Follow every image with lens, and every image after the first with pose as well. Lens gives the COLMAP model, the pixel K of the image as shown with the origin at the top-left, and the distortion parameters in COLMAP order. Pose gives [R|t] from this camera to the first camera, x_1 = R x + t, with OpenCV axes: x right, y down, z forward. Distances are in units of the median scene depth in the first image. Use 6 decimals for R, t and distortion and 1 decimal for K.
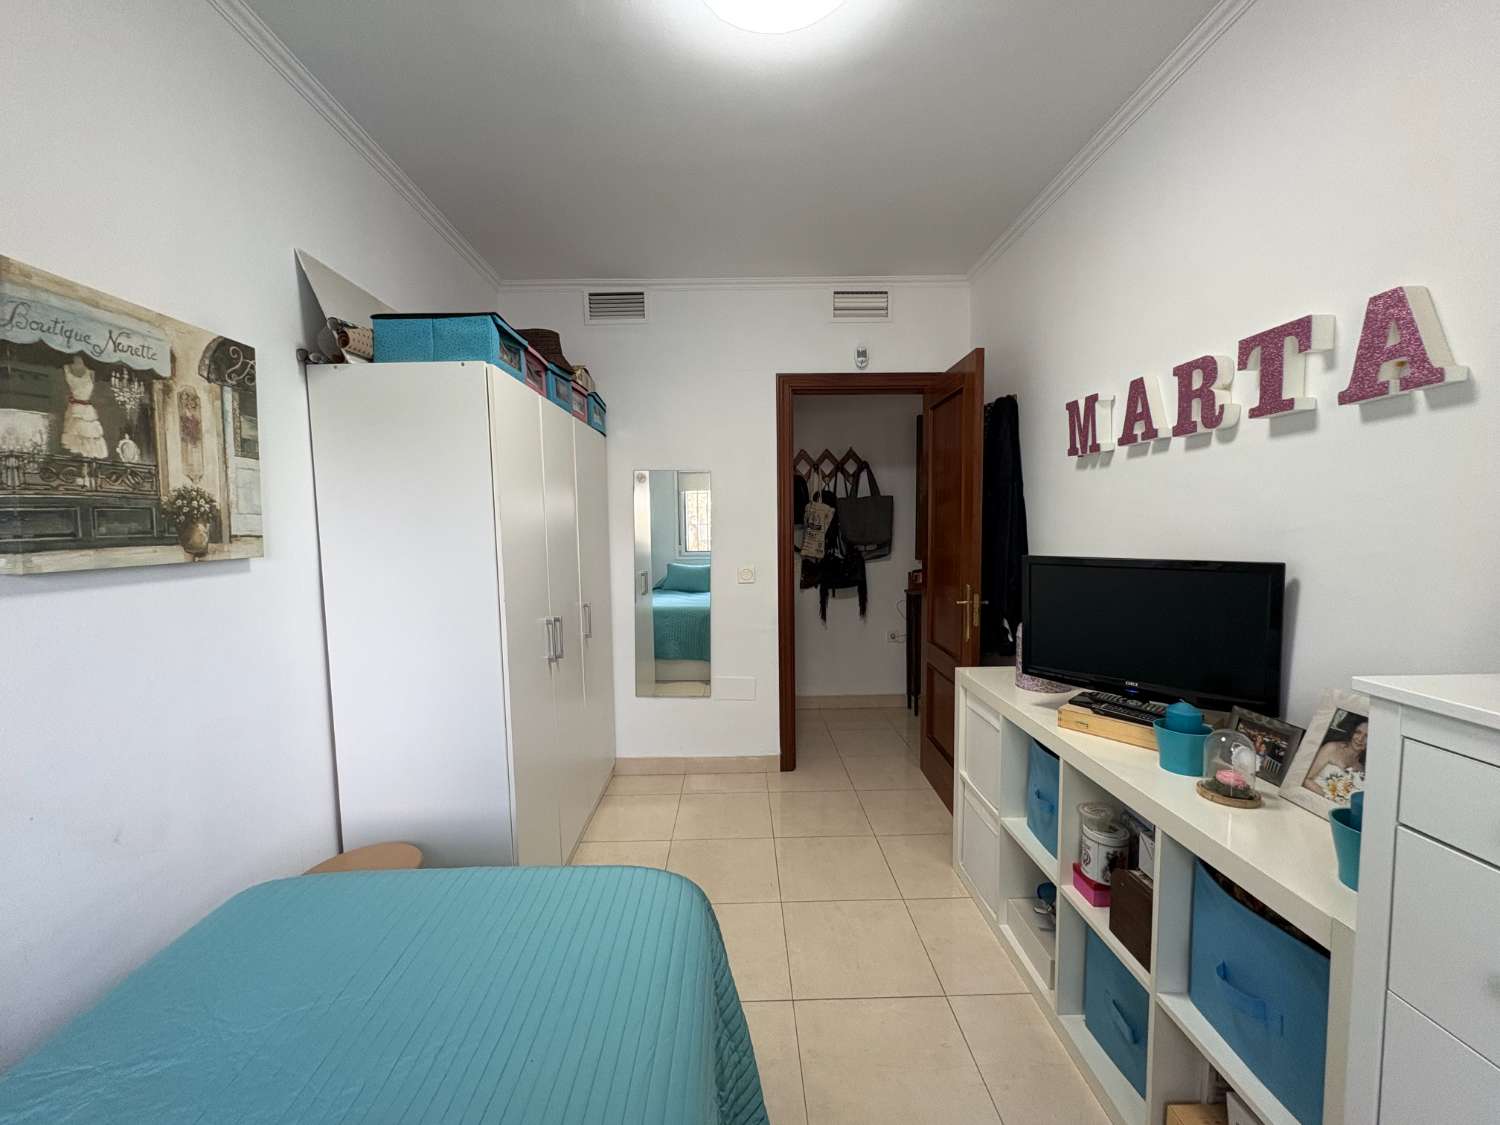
lens RADIAL K [[599.0, 0, 750.0], [0, 599.0, 562.5], [0, 0, 1]] dist [-0.001344, 0.000400]
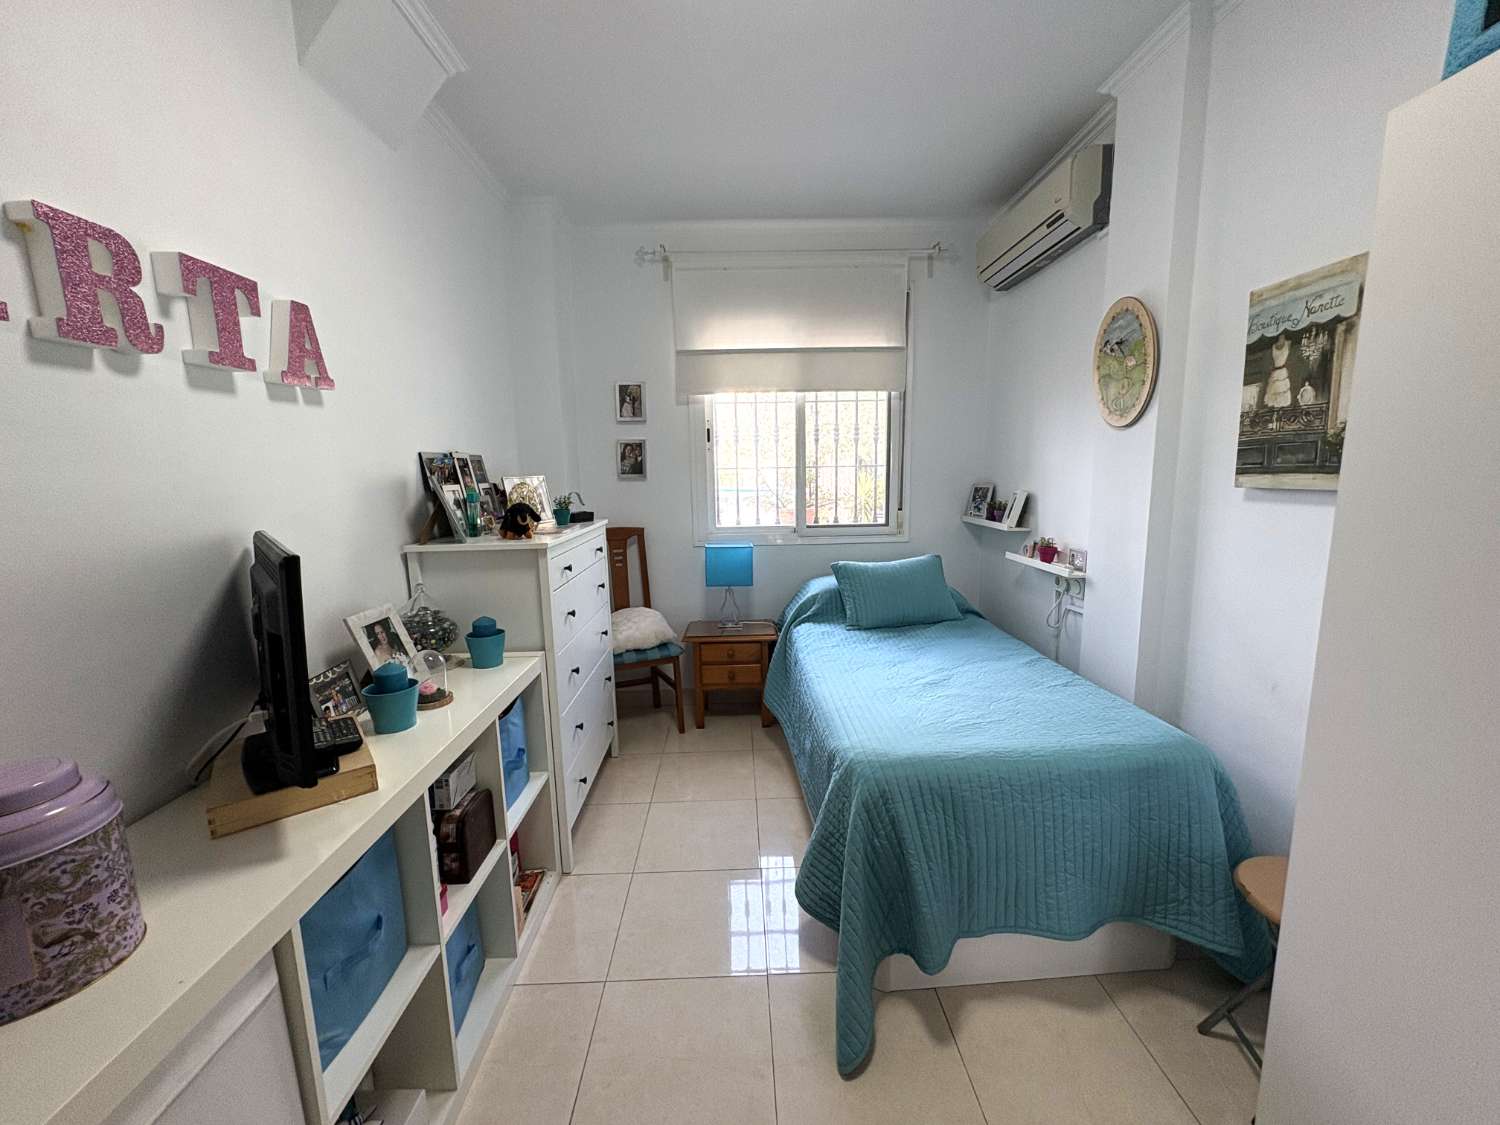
lens RADIAL K [[599.0, 0, 750.0], [0, 599.0, 562.5], [0, 0, 1]] dist [-0.001344, 0.000400]
pose [[-0.999464, 0.032623, 0.002678, 0.122168], [0.032429, 0.975729, 0.216569, -0.155252], [0.004452, 0.216540, -0.976264, 2.285487]]
